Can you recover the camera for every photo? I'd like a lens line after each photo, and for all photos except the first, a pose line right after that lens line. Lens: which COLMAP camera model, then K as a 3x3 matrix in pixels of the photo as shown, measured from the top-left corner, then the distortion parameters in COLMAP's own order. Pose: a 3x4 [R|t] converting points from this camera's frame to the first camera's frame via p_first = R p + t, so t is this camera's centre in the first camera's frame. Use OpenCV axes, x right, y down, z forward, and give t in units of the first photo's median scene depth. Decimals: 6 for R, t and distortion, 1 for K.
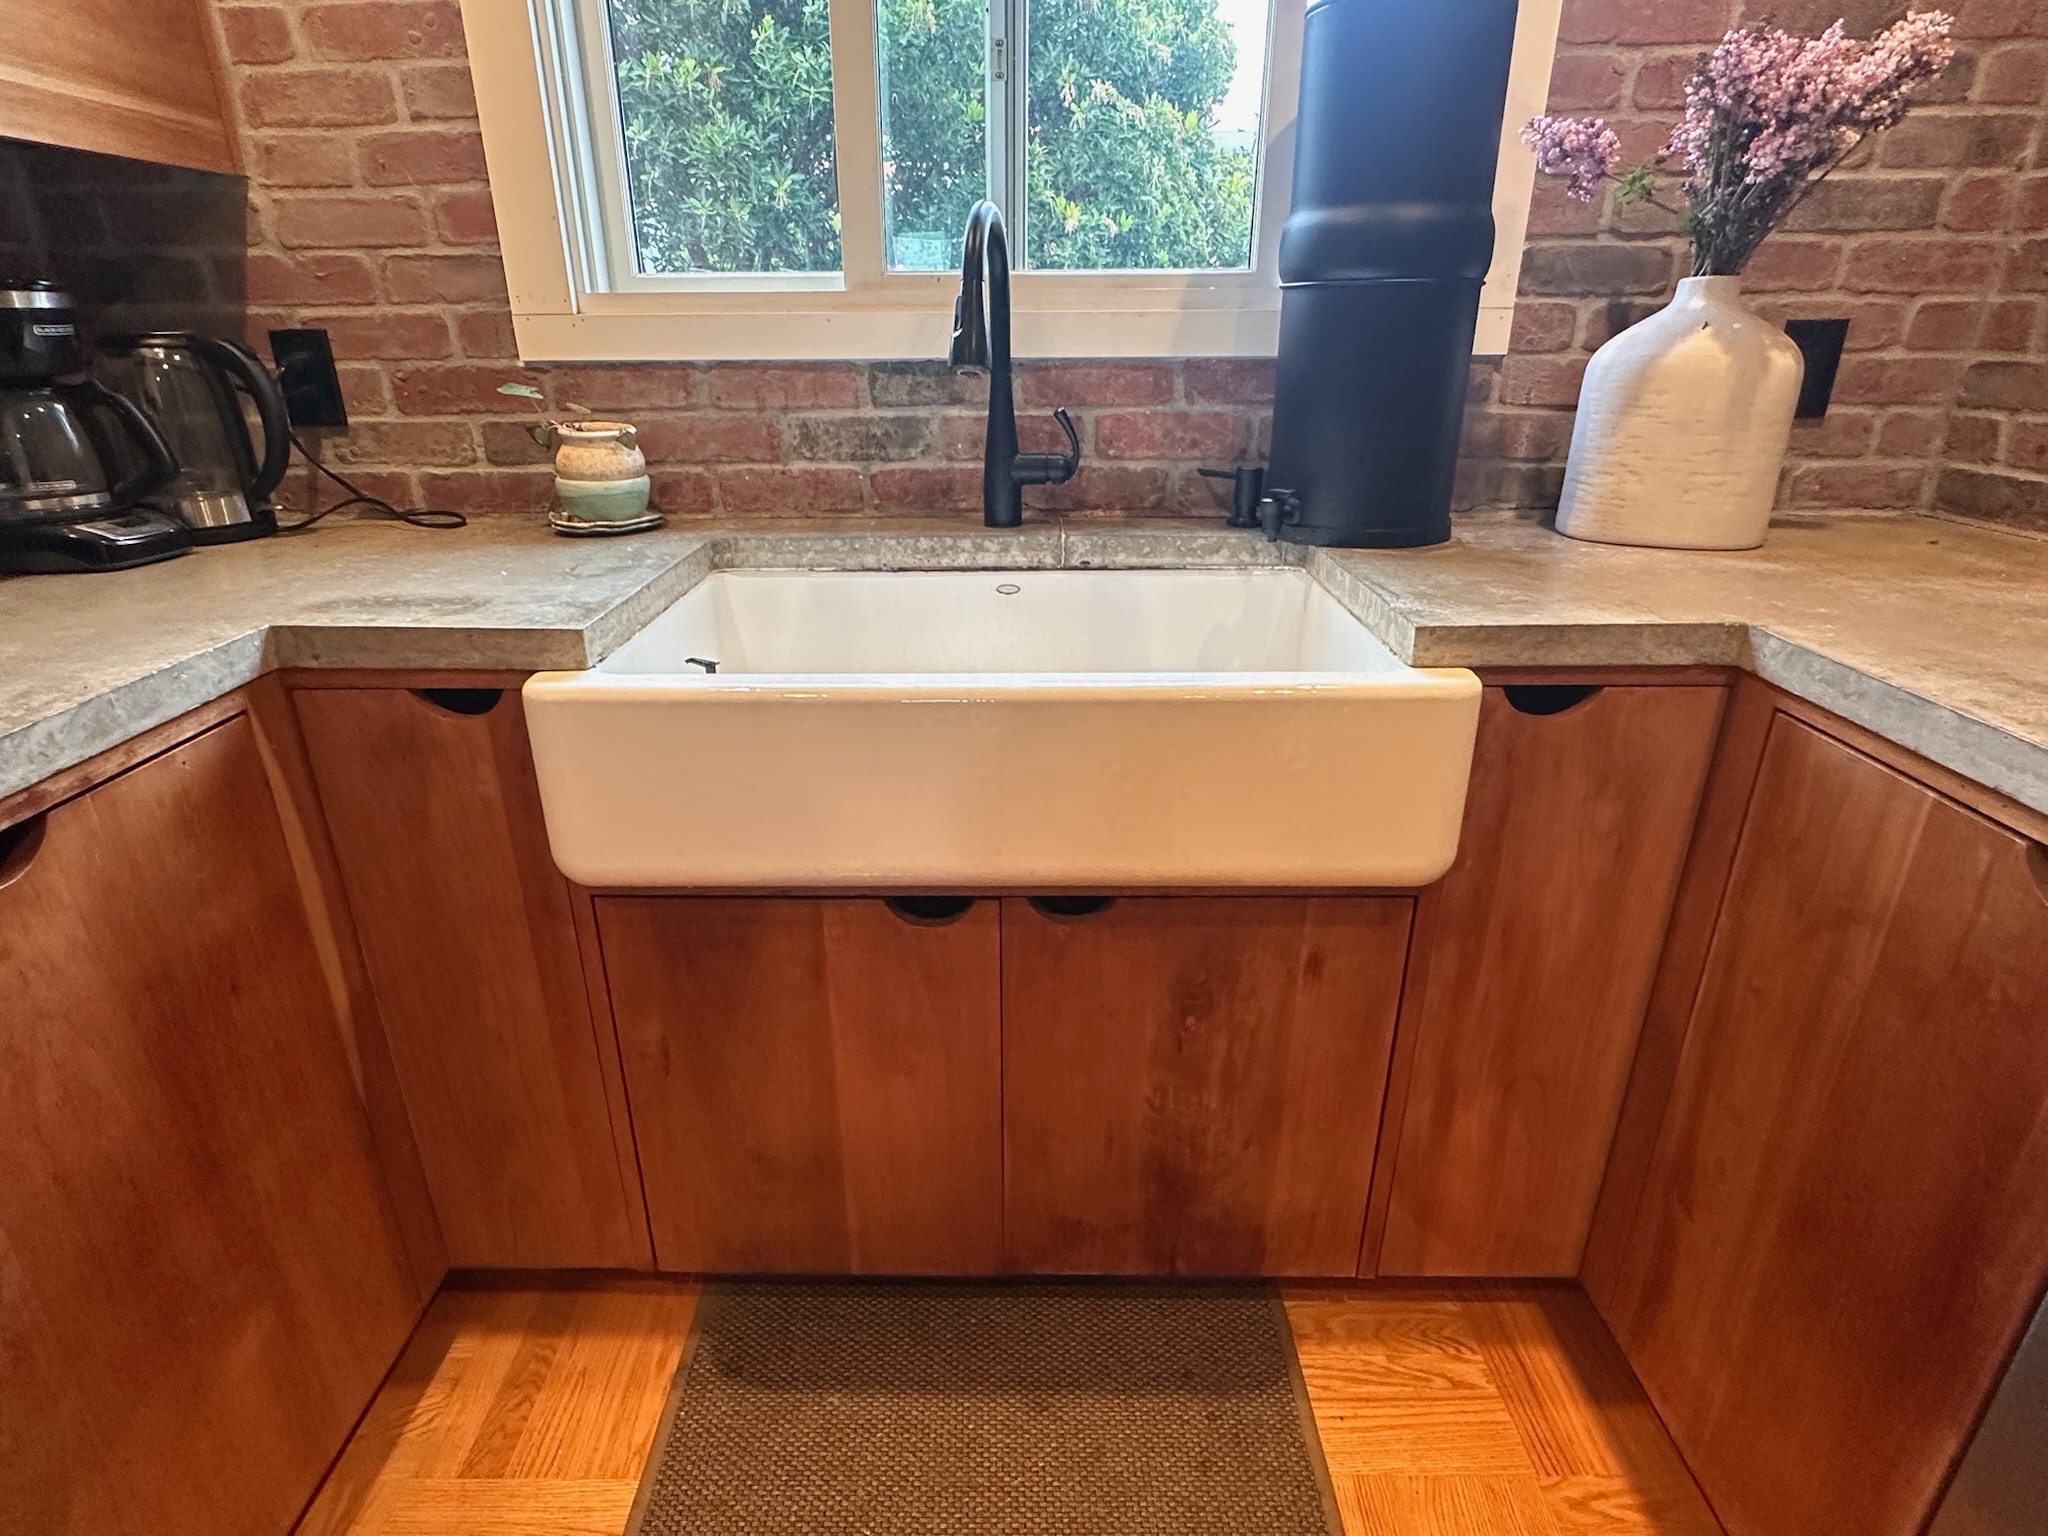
lens RADIAL K [[1101.2, 0, 1014.0], [0, 1101.2, 785.8], [0, 0, 1]] dist [-0.003758, 0.001242]
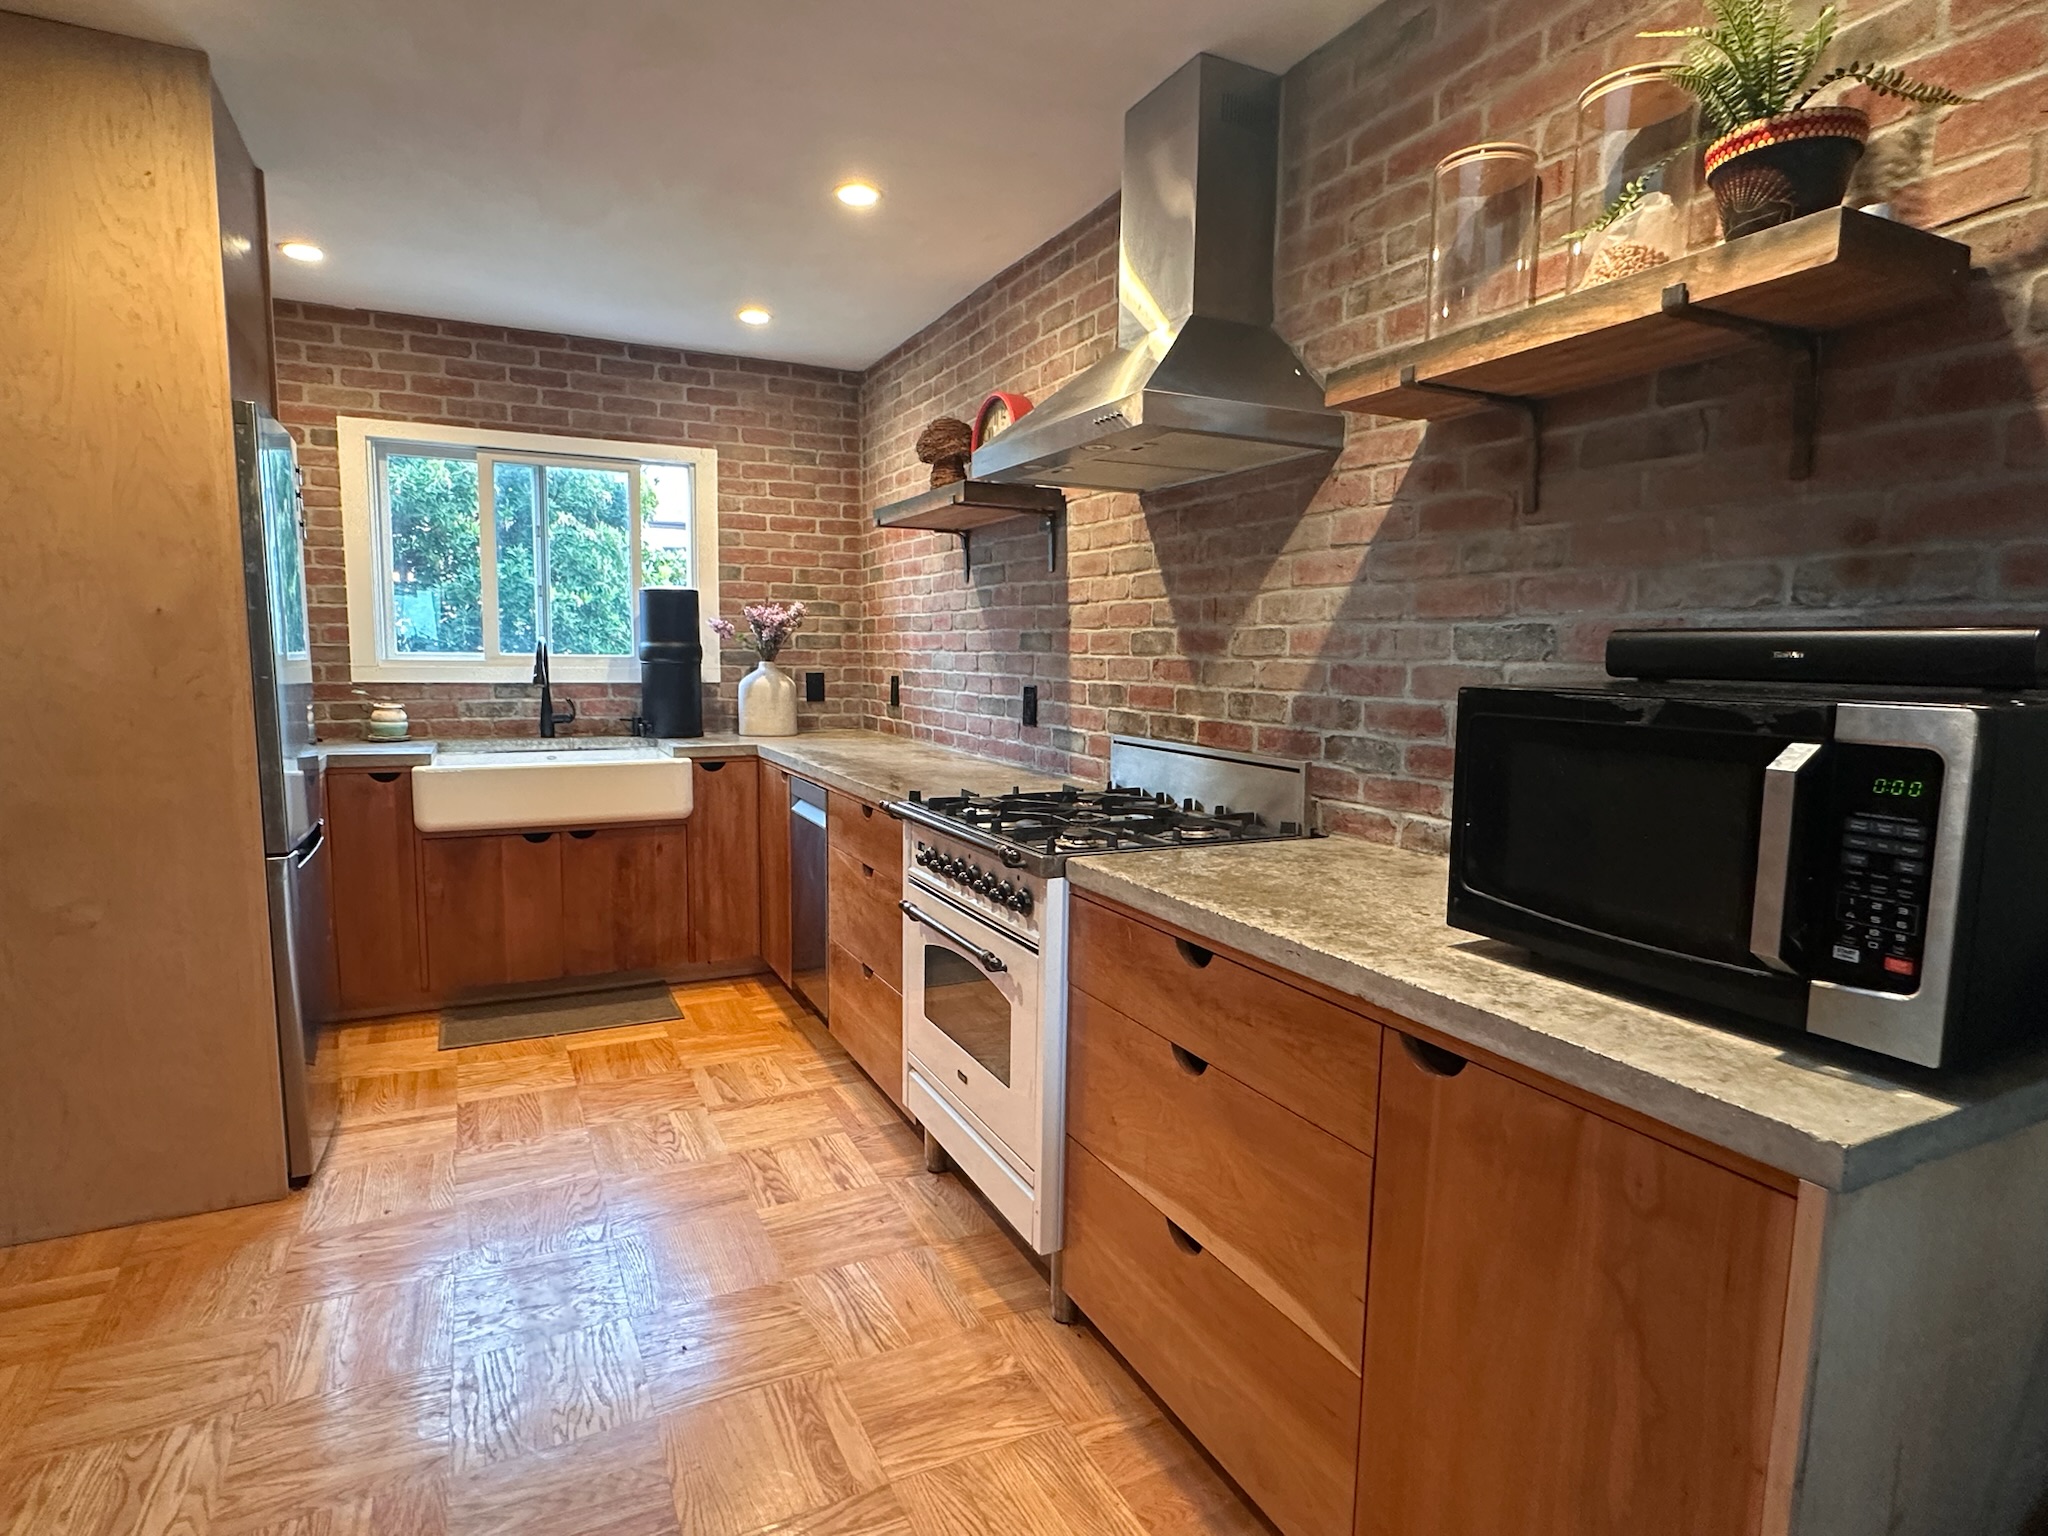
lens RADIAL K [[1101.2, 0, 1018.7], [0, 1101.2, 781.7], [0, 0, 1]] dist [-0.003758, 0.001242]
pose [[0.895711, -0.033706, 0.443357, -0.203930], [0.155199, 0.958109, -0.240708, 0.823270], [-0.416671, 0.284413, 0.863420, -2.127923]]
